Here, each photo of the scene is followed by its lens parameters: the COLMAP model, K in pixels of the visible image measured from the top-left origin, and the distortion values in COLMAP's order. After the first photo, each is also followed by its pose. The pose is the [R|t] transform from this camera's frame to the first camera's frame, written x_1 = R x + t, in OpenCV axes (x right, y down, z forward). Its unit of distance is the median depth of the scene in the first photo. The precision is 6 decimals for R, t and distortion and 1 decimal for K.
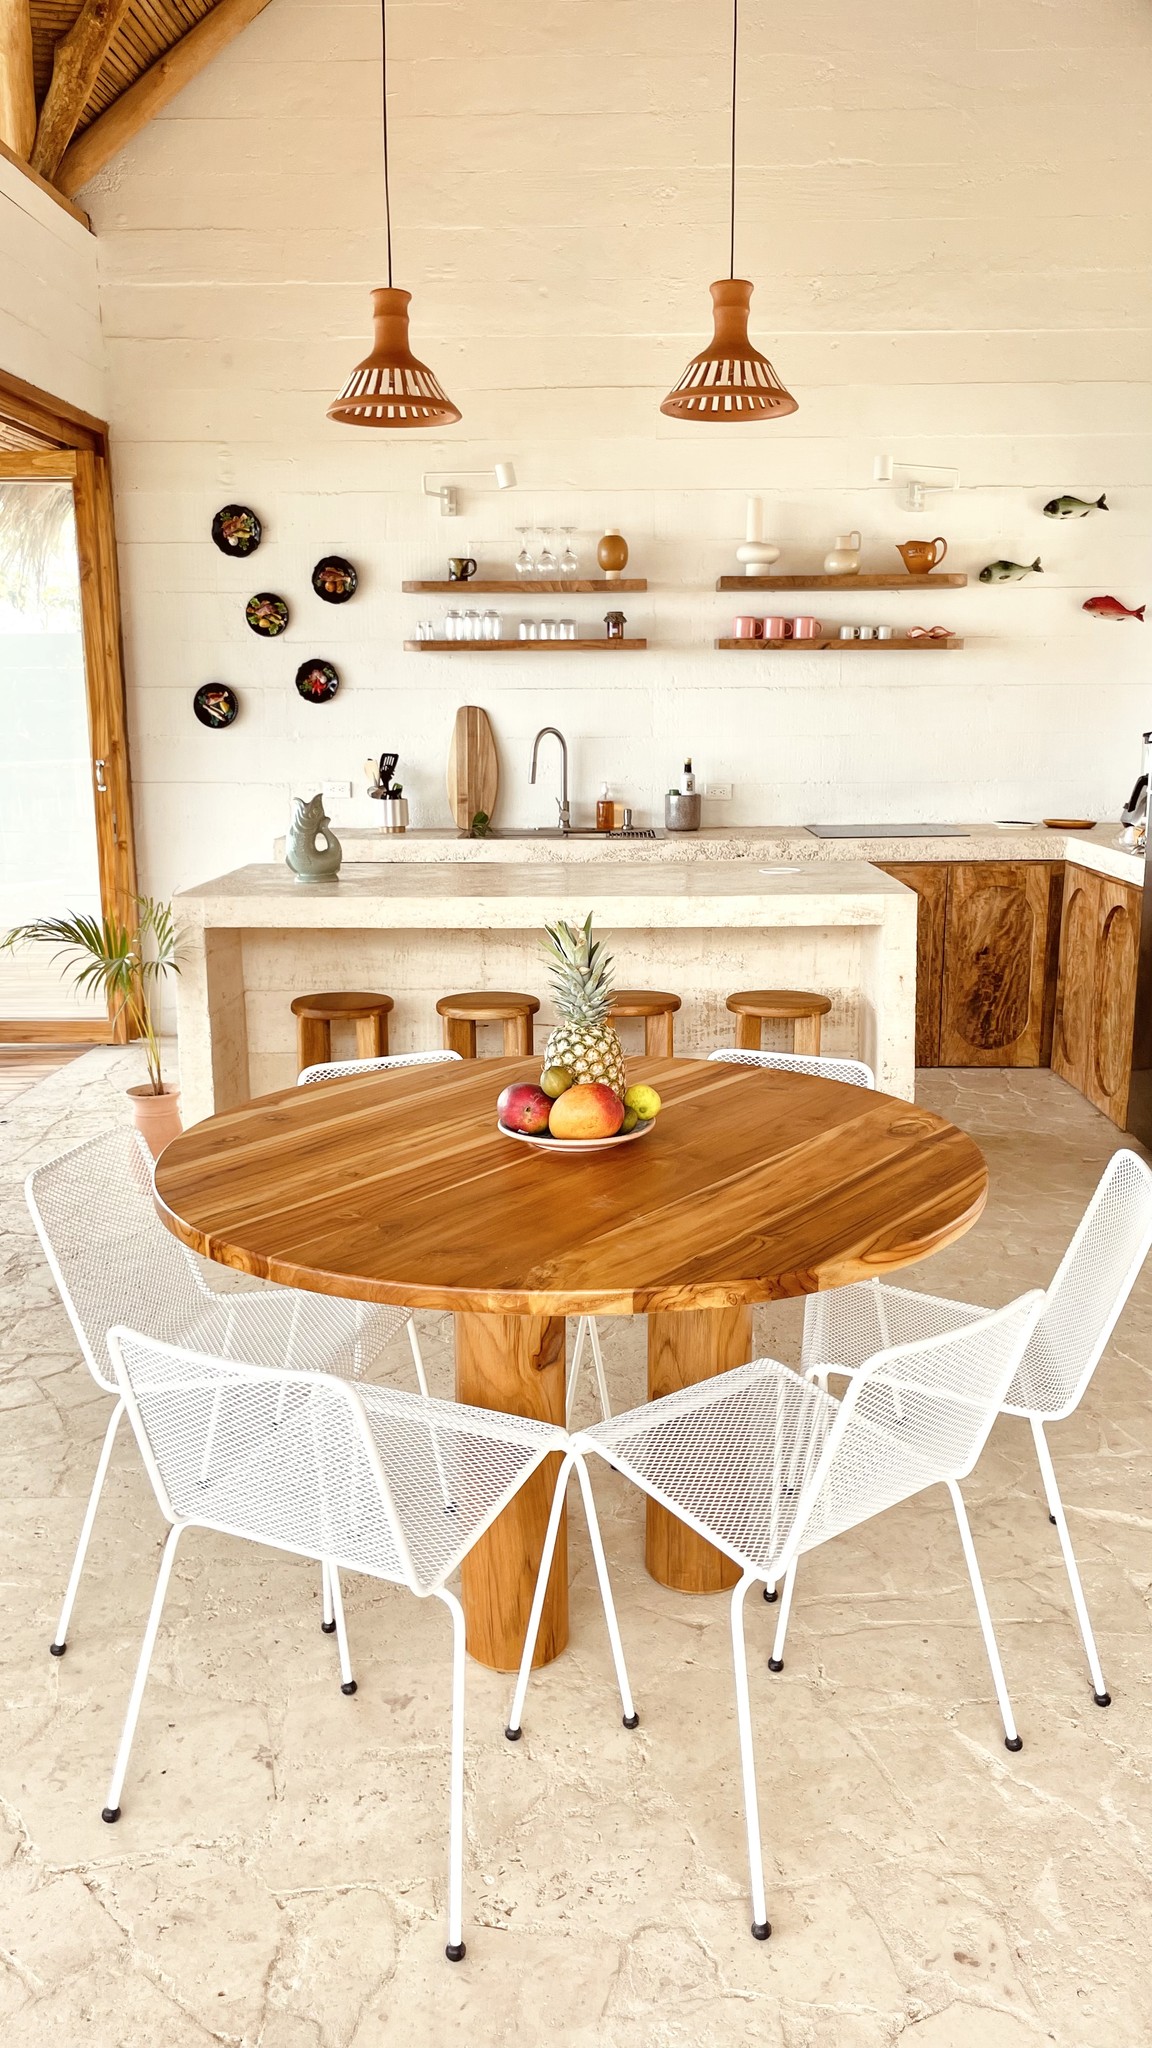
lens RADIAL K [[1563.3, 0, 586.4], [0, 1563.3, 1032.7], [0, 0, 1]] dist [0.025201, -0.045499]
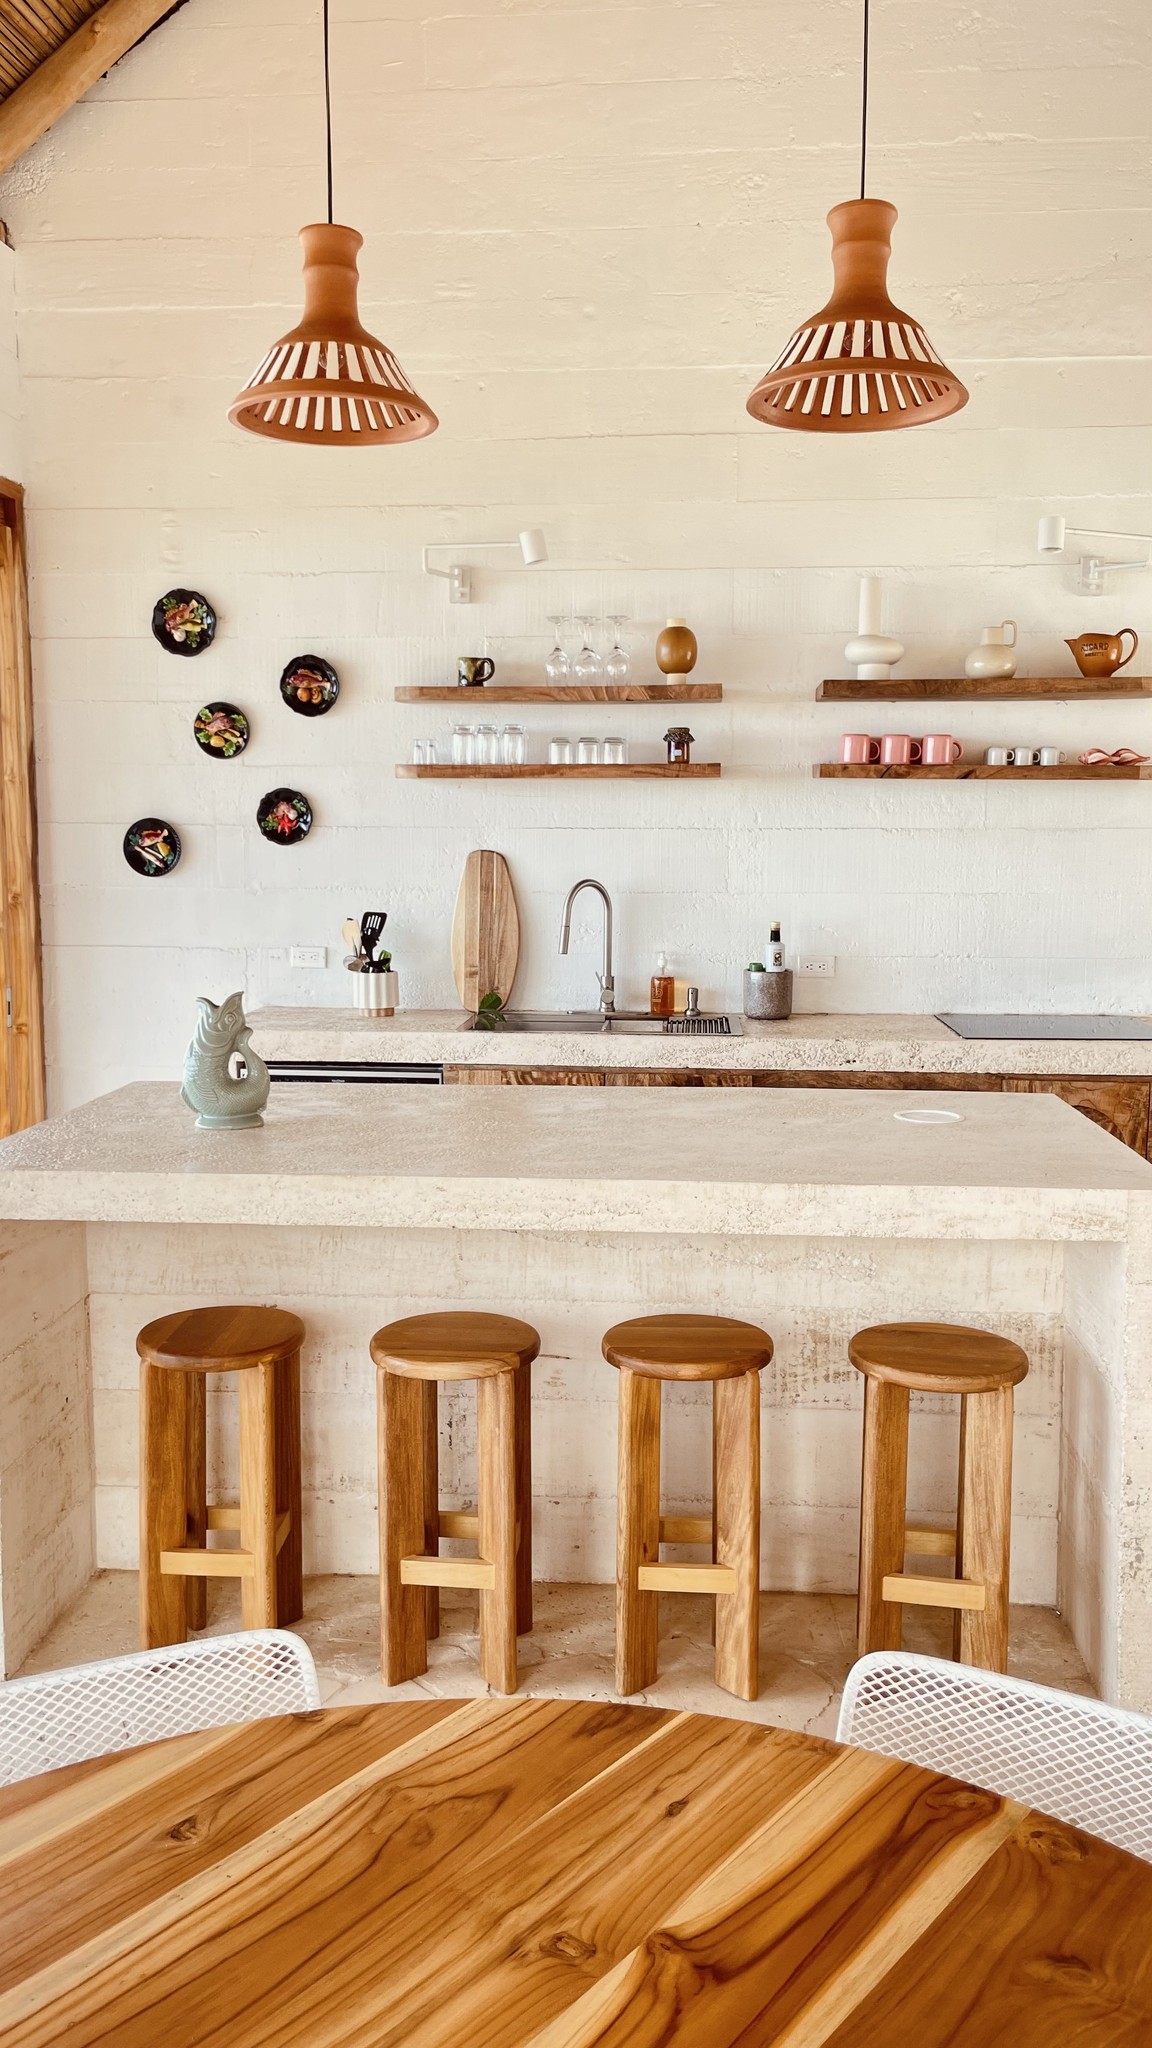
lens RADIAL K [[1563.3, 0, 567.3], [0, 1563.3, 1017.8], [0, 0, 1]] dist [0.025201, -0.045499]
pose [[0.998239, 0.014445, -0.057536, 0.010289], [-0.019528, 0.995859, -0.088793, -0.065529], [0.056015, 0.089760, 0.994387, 0.274068]]
